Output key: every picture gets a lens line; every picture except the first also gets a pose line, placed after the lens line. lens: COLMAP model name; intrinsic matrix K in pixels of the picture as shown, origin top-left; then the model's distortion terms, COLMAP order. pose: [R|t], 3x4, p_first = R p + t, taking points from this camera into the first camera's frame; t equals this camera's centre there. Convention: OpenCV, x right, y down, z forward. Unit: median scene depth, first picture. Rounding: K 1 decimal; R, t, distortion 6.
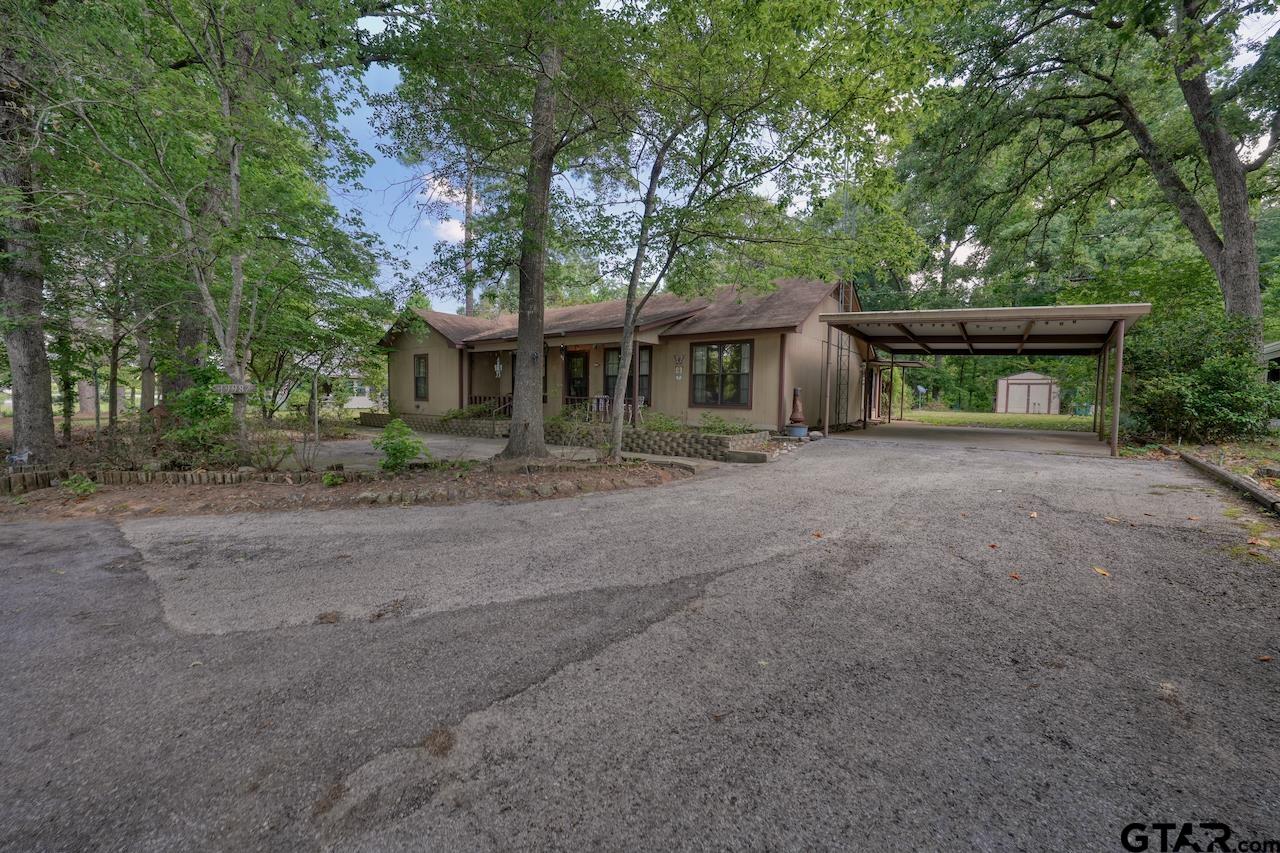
lens RADIAL K [[481.9, 0, 641.8], [0, 481.9, 428.2], [0, 0, 1]] dist [-0.001099, 0.000570]
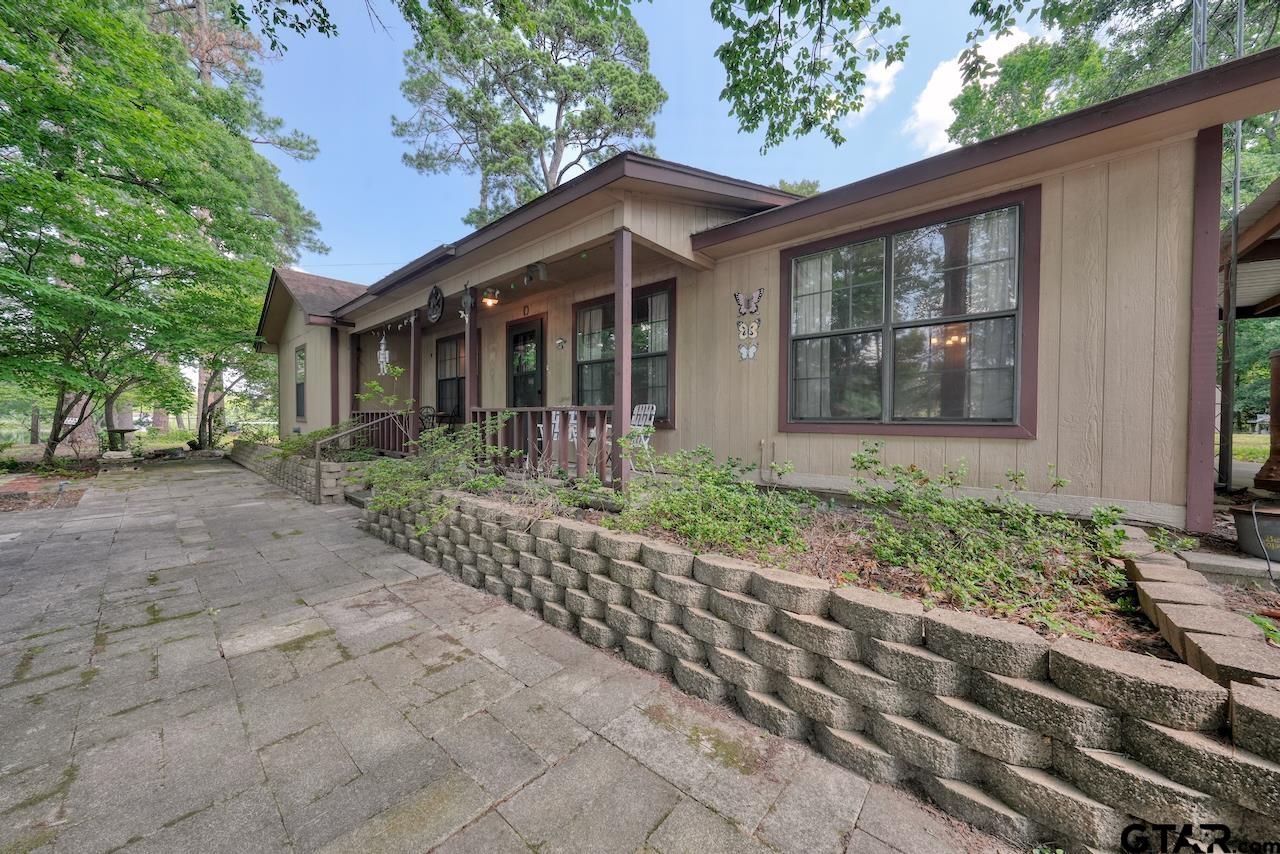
lens RADIAL K [[432.7, 0, 640.2], [0, 432.7, 424.7], [0, 0, 1]] dist [-0.005387, 0.001061]
pose [[0.996505, -0.008432, -0.083108, 0.018891], [0.004388, 0.998803, -0.048725, -0.028306], [0.083419, 0.048190, 0.995349, 0.576467]]
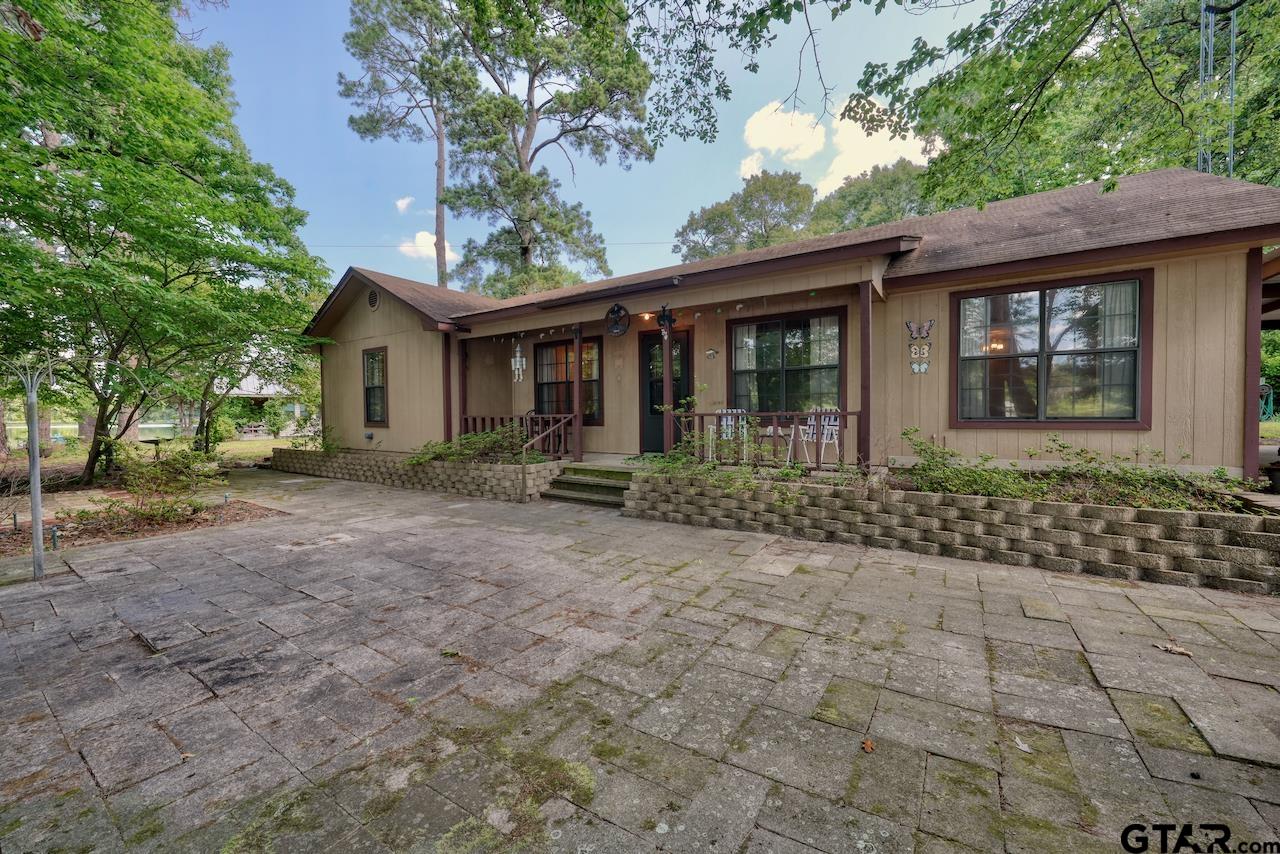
lens RADIAL K [[481.9, 0, 641.3], [0, 481.9, 423.0], [0, 0, 1]] dist [-0.001099, 0.000570]
pose [[0.997918, -0.027786, 0.058203, -0.198773], [0.030286, 0.998636, -0.042526, -0.031820], [-0.056942, 0.044200, 0.997399, 0.465417]]
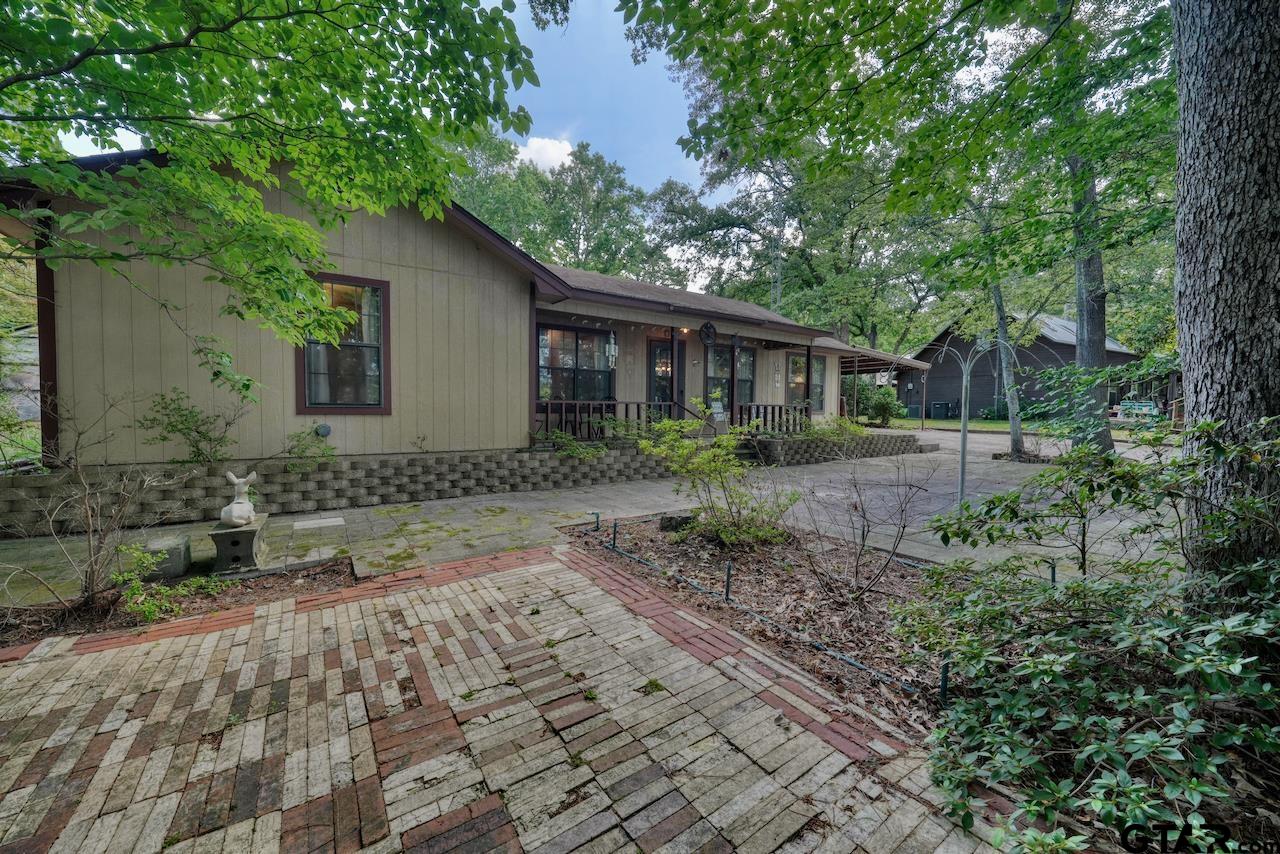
lens RADIAL K [[458.3, 0, 638.9], [0, 458.3, 423.0], [0, 0, 1]] dist [0.003518, 0.000140]
pose [[0.321648, -0.051047, 0.945482, -0.817748], [0.055088, 0.997863, 0.035134, -0.059653], [-0.945255, 0.040784, 0.323773, 0.825118]]
